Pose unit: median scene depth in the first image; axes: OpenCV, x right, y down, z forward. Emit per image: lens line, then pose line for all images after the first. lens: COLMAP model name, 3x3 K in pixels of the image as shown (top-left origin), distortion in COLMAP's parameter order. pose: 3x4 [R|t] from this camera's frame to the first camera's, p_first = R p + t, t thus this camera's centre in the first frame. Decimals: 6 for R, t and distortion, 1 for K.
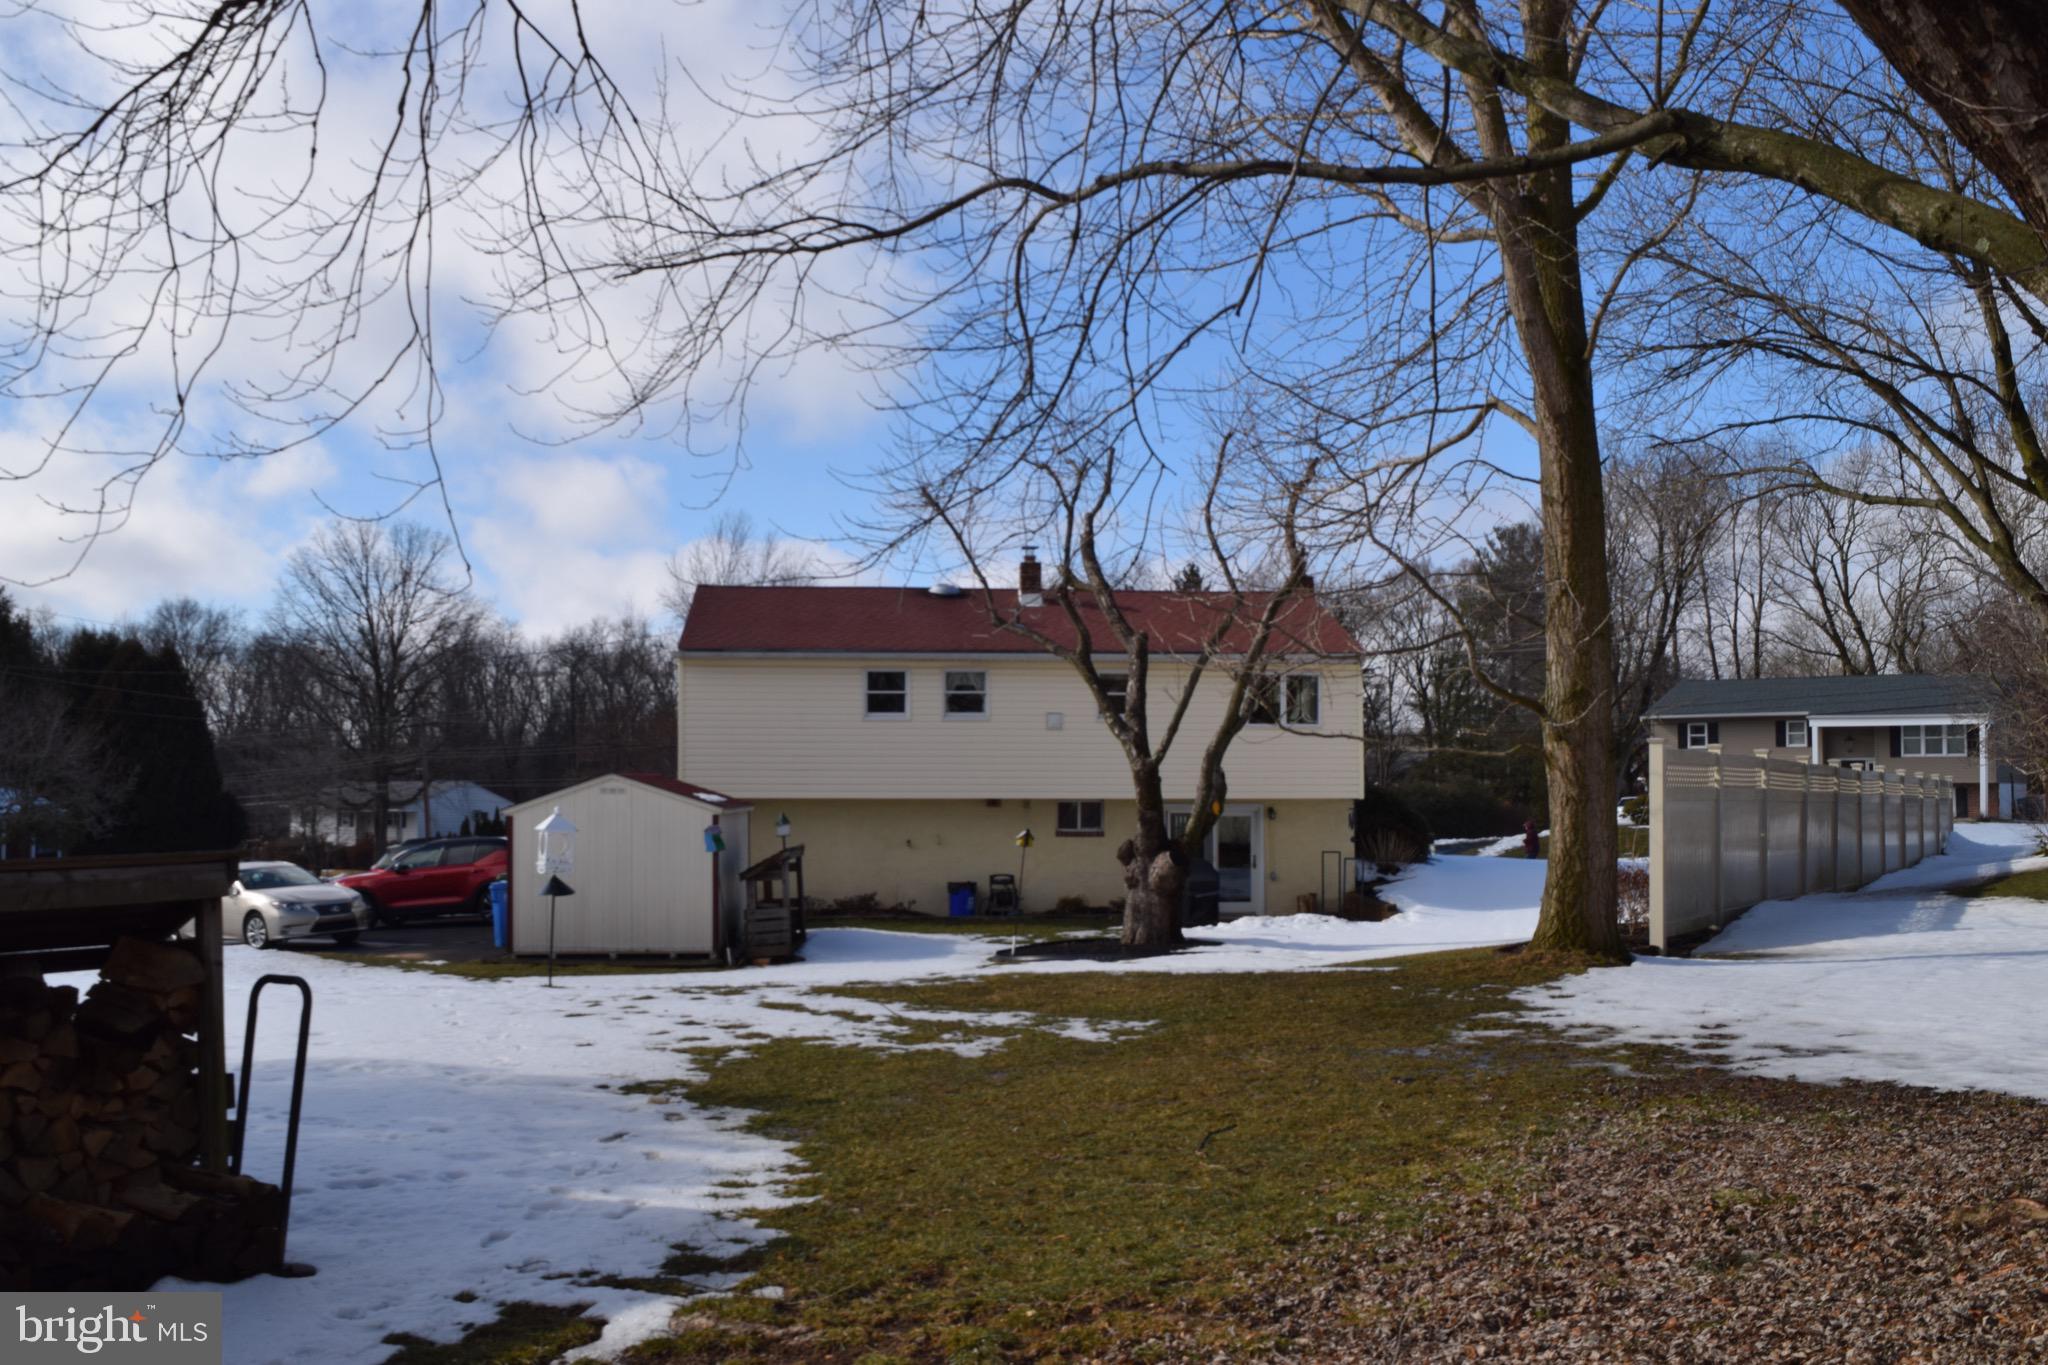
lens RADIAL K [[1881.1, 0, 1024.0], [0, 1881.1, 682.5], [0, 0, 1]] dist [-0.066823, 0.002688]
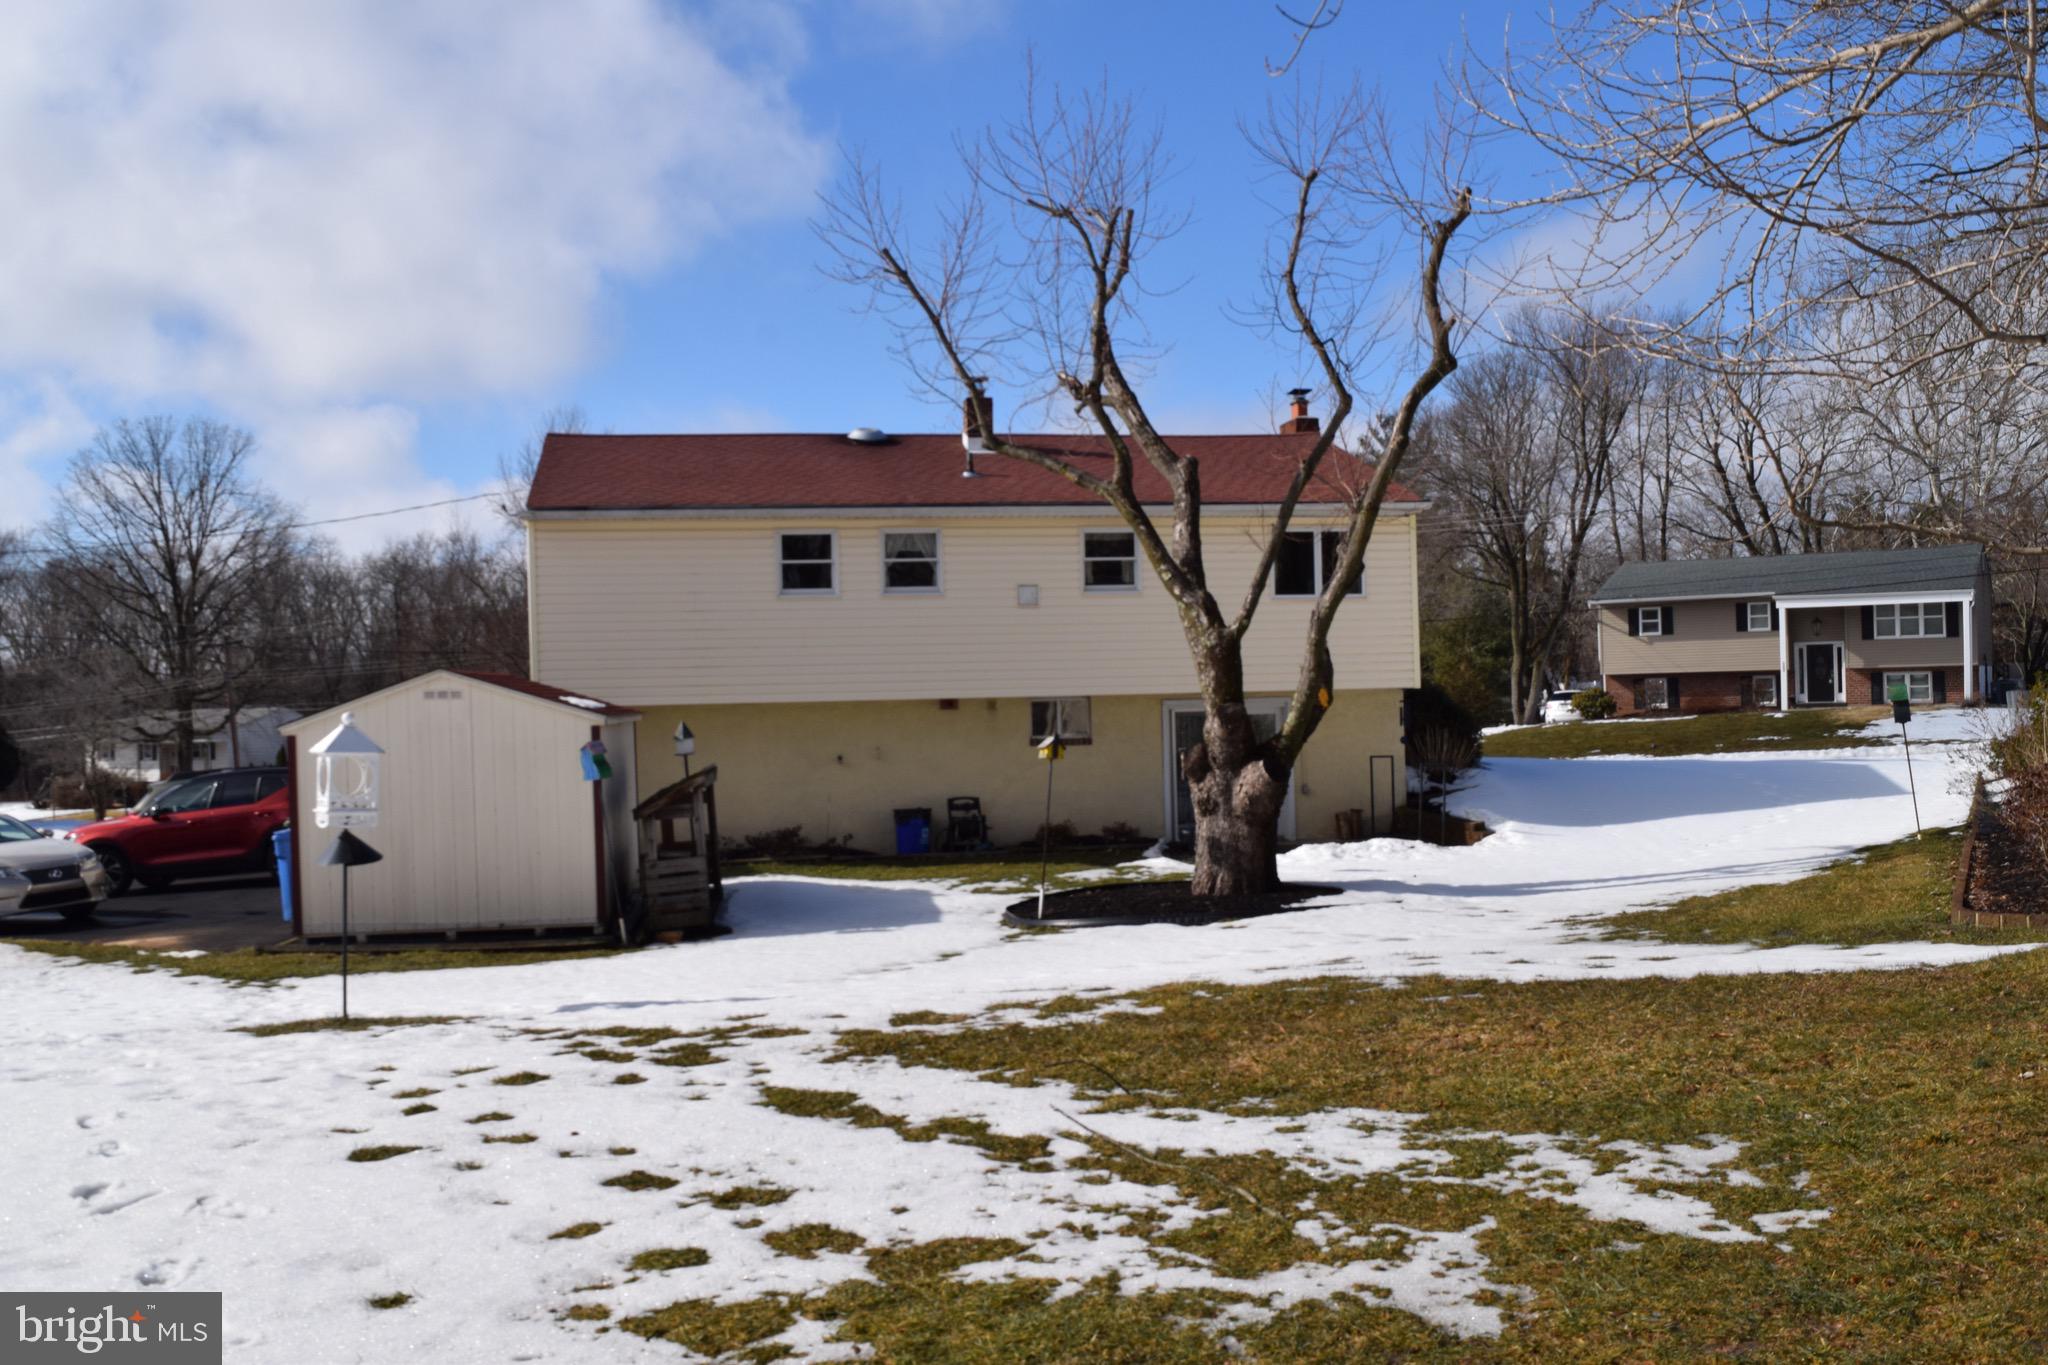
lens RADIAL K [[1881.1, 0, 1024.0], [0, 1881.1, 682.5], [0, 0, 1]] dist [-0.066823, 0.002688]
pose [[0.996084, -0.023797, 0.085153, -0.051561], [0.019848, 0.998701, 0.046927, 0.019817], [-0.086159, -0.045053, 0.995262, 0.236368]]
